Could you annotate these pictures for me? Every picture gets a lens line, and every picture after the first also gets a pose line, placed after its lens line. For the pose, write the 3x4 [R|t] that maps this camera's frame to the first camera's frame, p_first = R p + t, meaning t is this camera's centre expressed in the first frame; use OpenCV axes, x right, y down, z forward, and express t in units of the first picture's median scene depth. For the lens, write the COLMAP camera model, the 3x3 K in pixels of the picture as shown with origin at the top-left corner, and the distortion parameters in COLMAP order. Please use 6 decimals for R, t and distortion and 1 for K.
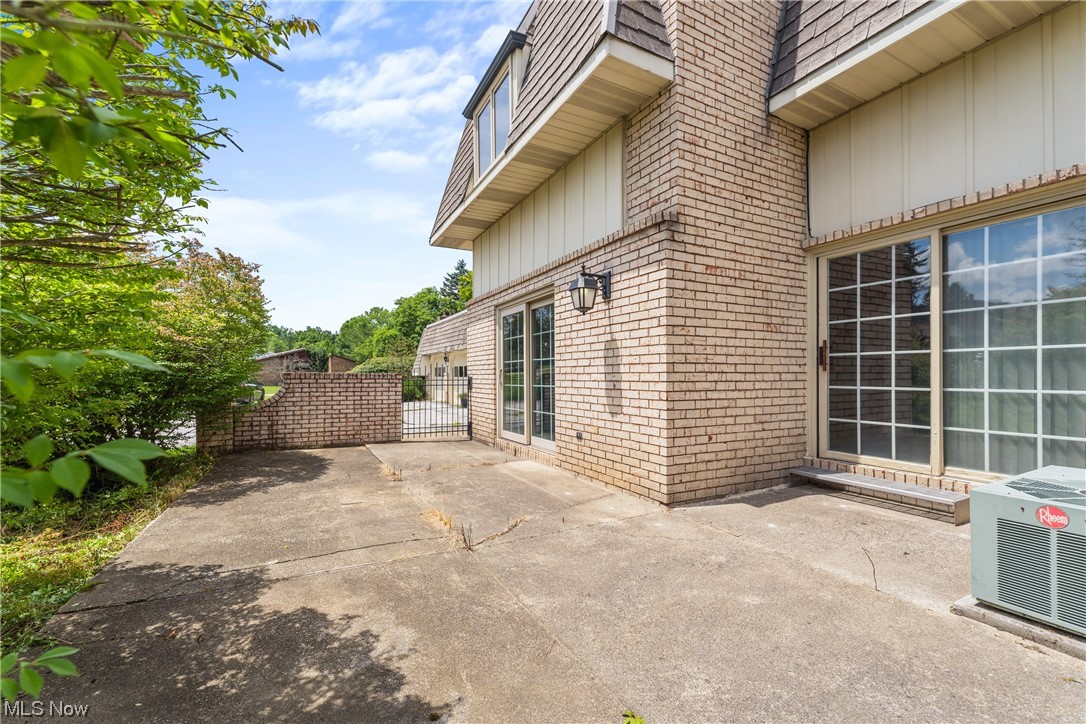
lens RADIAL K [[451.4, 0, 544.0], [0, 451.4, 367.9], [0, 0, 1]] dist [-0.001861, 0.000302]
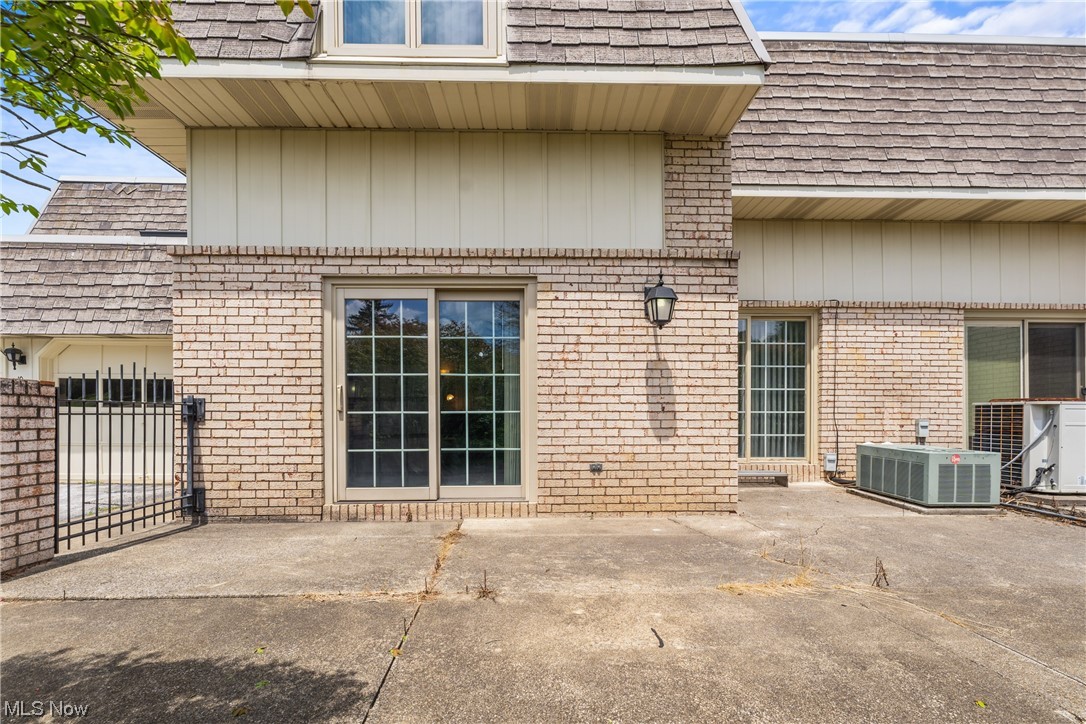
lens RADIAL K [[451.4, 0, 542.1], [0, 451.4, 410.9], [0, 0, 1]] dist [-0.001861, 0.000302]
pose [[0.444506, 0.010409, 0.895715, -0.802036], [-0.017241, 0.999847, -0.003063, 0.052055], [-0.895610, -0.014081, 0.444618, 0.785462]]
